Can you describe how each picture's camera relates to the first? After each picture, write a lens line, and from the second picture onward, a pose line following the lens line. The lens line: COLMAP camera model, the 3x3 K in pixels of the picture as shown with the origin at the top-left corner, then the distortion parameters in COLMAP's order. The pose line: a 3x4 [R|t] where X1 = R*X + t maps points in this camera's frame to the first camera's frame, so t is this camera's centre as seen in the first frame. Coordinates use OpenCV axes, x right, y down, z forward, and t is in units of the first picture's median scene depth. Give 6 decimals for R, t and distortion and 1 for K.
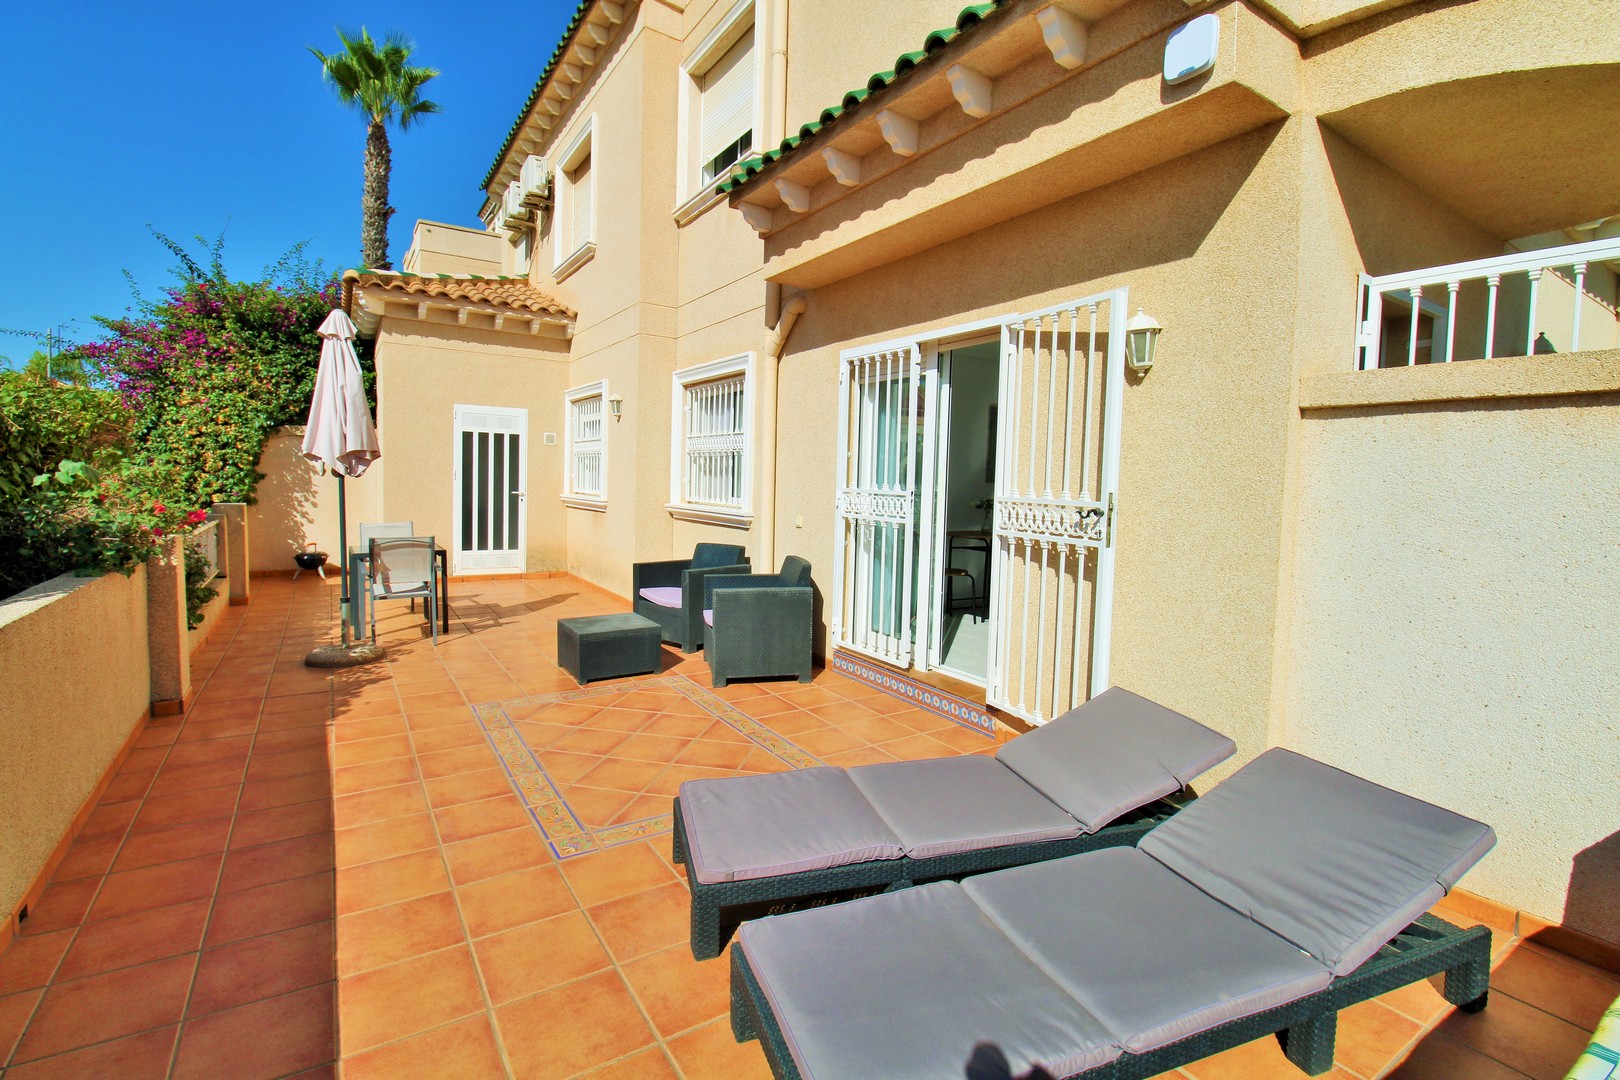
lens RADIAL K [[744.2, 0, 808.1], [0, 744.2, 524.4], [0, 0, 1]] dist [-0.001355, -0.013905]
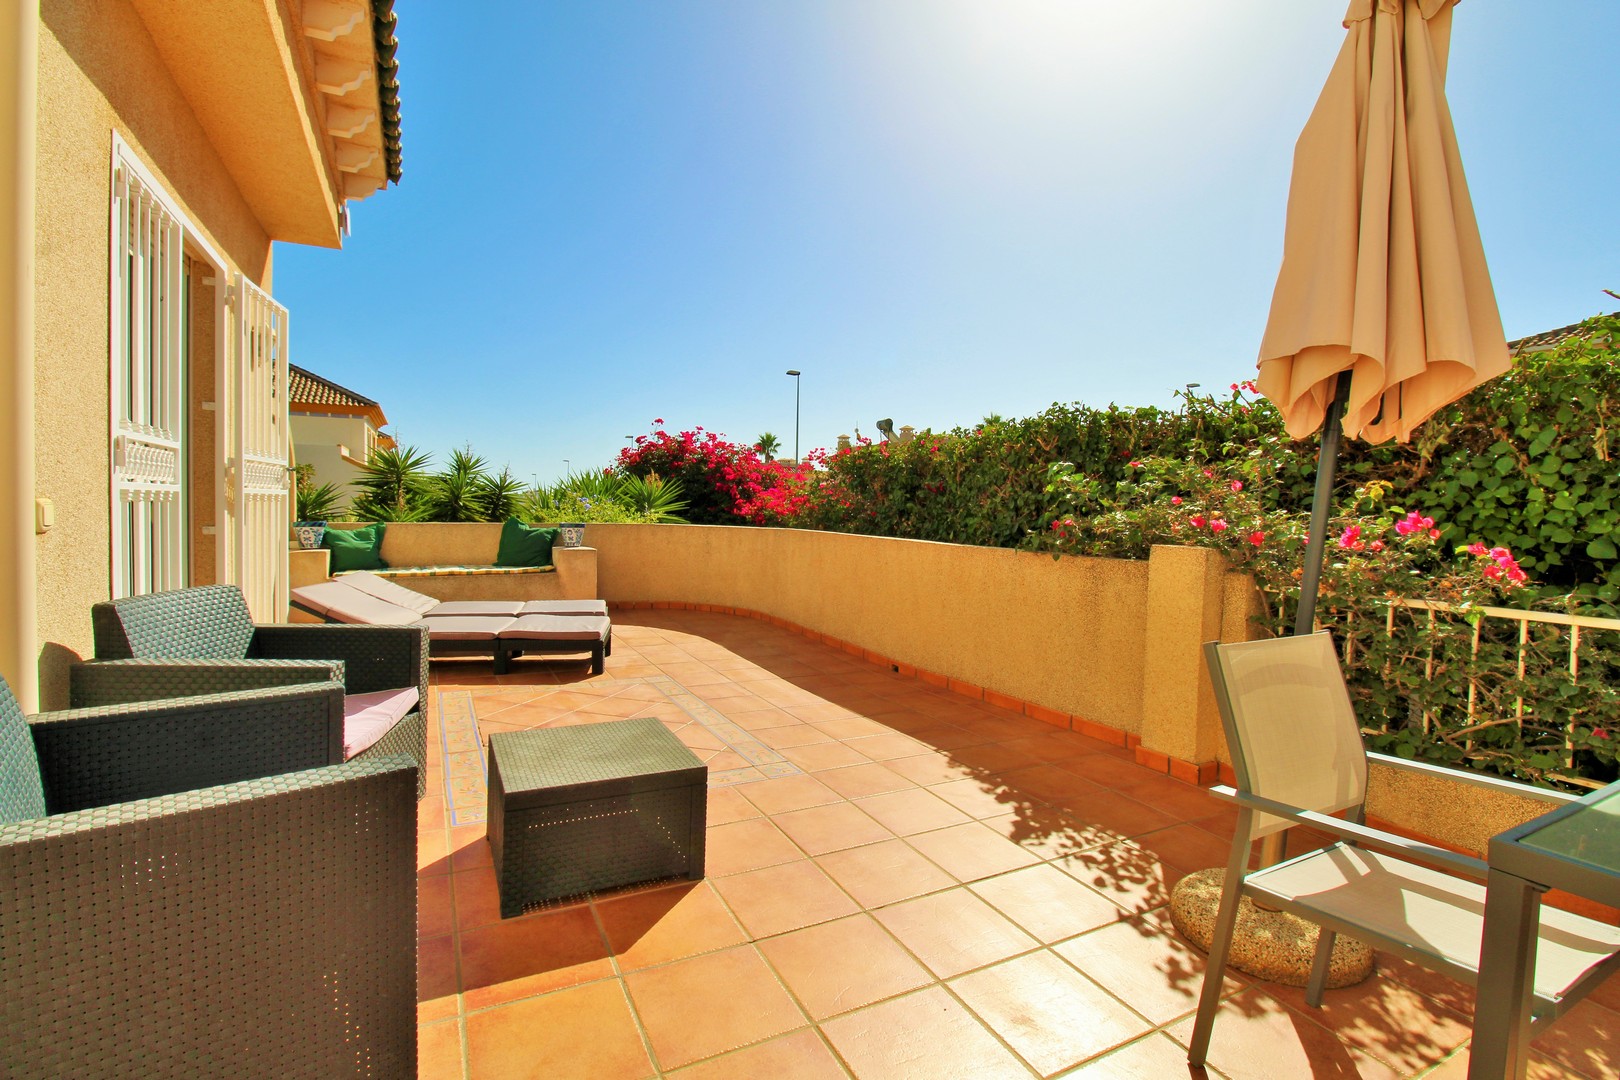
lens RADIAL K [[744.2, 0, 808.1], [0, 744.2, 524.4], [0, 0, 1]] dist [-0.001355, -0.013905]
pose [[-0.994632, -0.049700, 0.090756, -0.481249], [-0.041361, 0.994941, 0.091552, -0.054377], [-0.094847, 0.087307, -0.991656, 1.587570]]
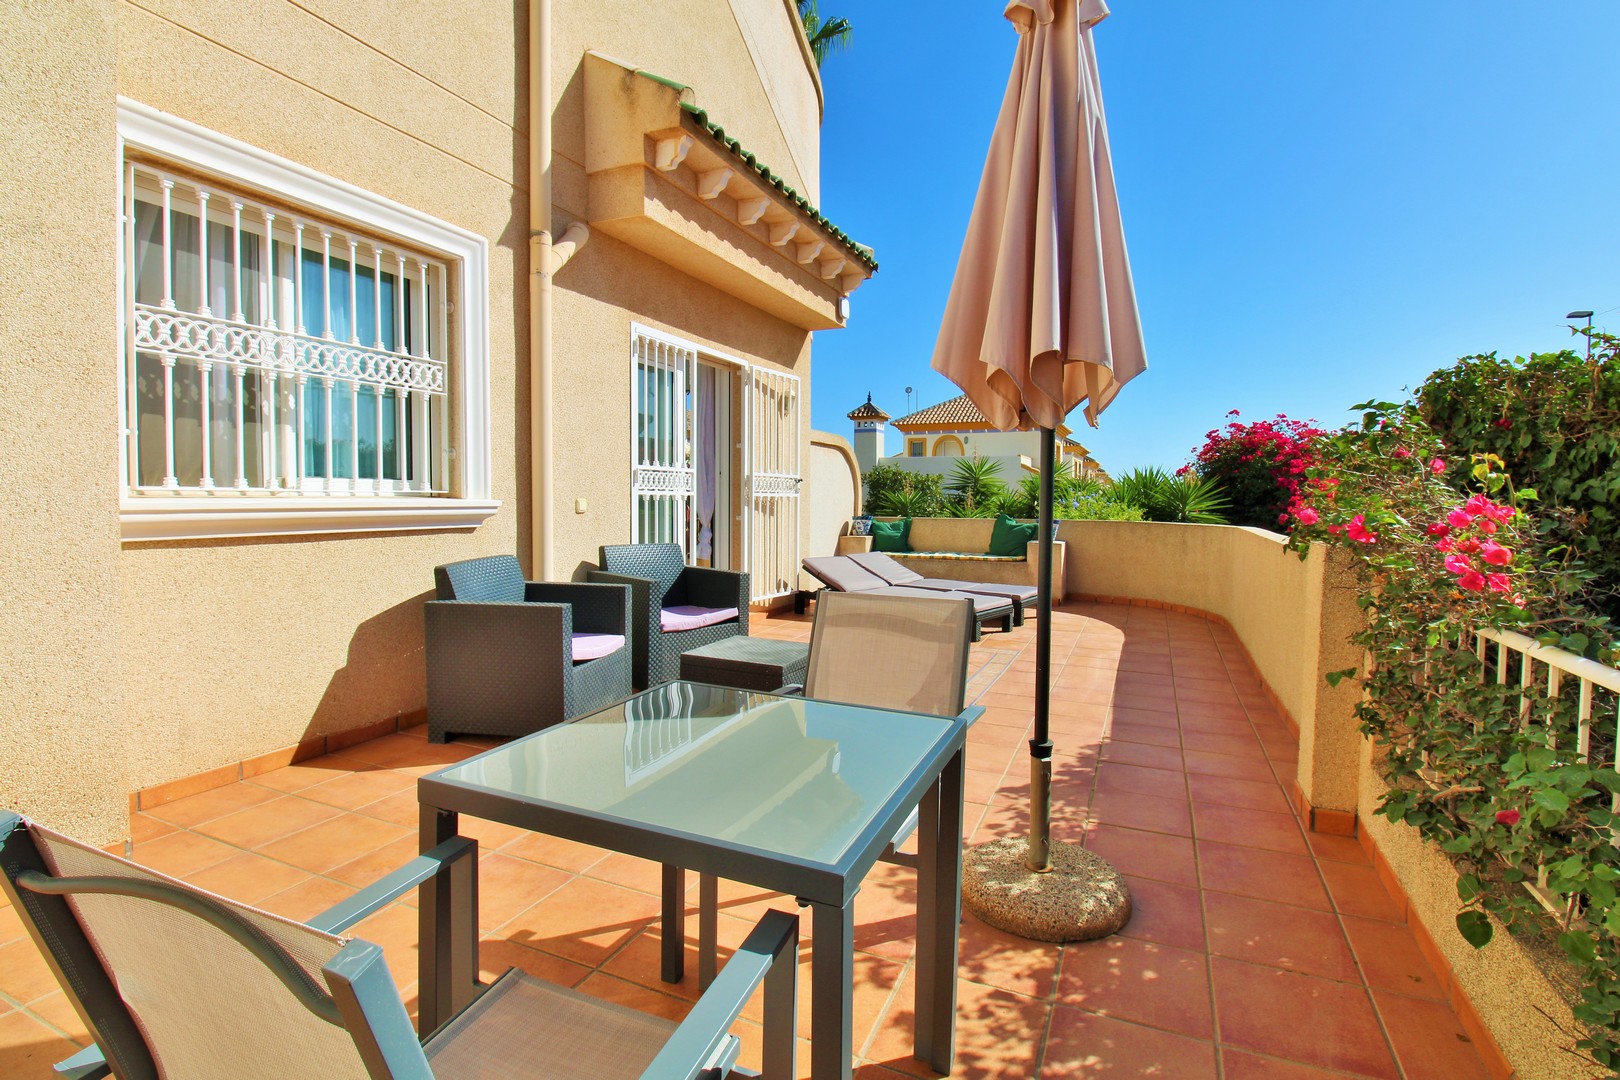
lens RADIAL K [[761.0, 0, 818.9], [0, 761.0, 522.0], [0, 0, 1]] dist [-0.002185, -0.000020]
pose [[-0.554955, -0.060485, 0.829679, -1.020927], [0.028269, 0.995406, 0.091475, -0.065593], [-0.831400, 0.074218, -0.550696, 1.512824]]
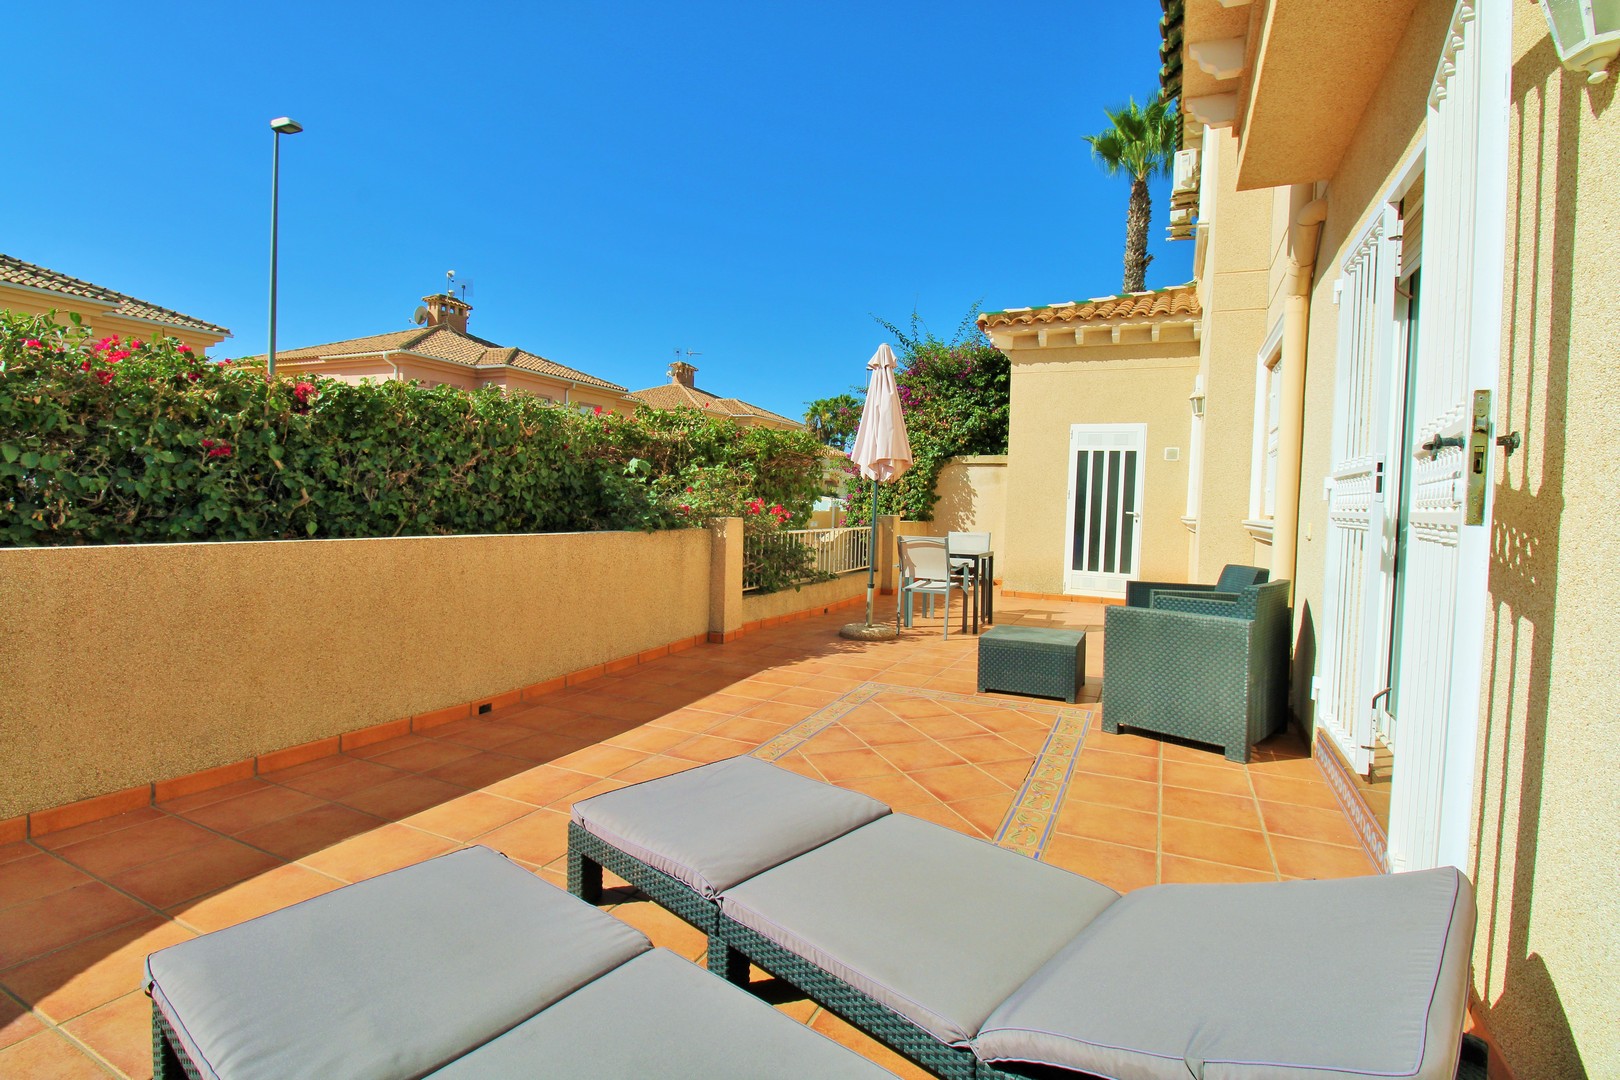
lens RADIAL K [[742.9, 0, 810.7], [0, 742.9, 527.4], [0, 0, 1]] dist [0.001048, -0.013472]
pose [[0.527140, 0.019726, -0.849550, 0.383791], [-0.070389, 0.997309, -0.020519, 0.046530], [0.846858, 0.070615, 0.527109, 0.332946]]
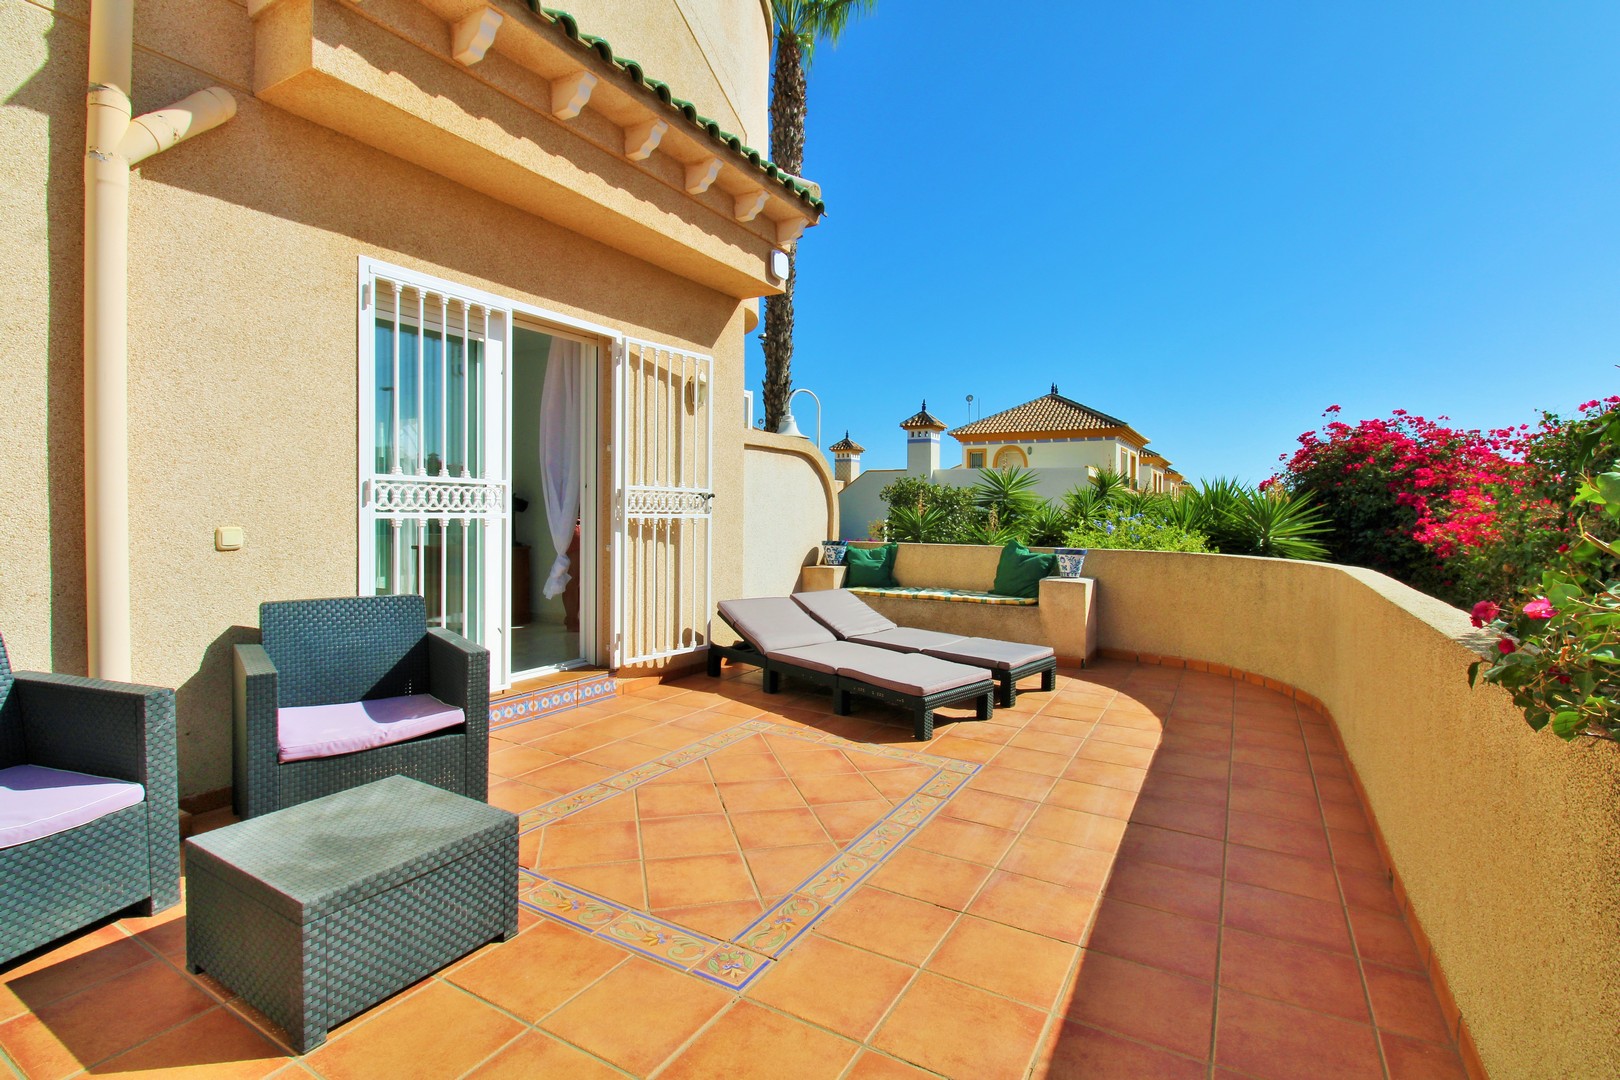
lens RADIAL K [[753.4, 0, 821.4], [0, 753.4, 520.2], [0, 0, 1]] dist [0.002270, -0.012382]
pose [[-0.468827, -0.047401, 0.882017, -0.790035], [0.030575, 0.997090, 0.069837, -0.047322], [-0.882761, 0.059710, -0.466013, 1.075779]]
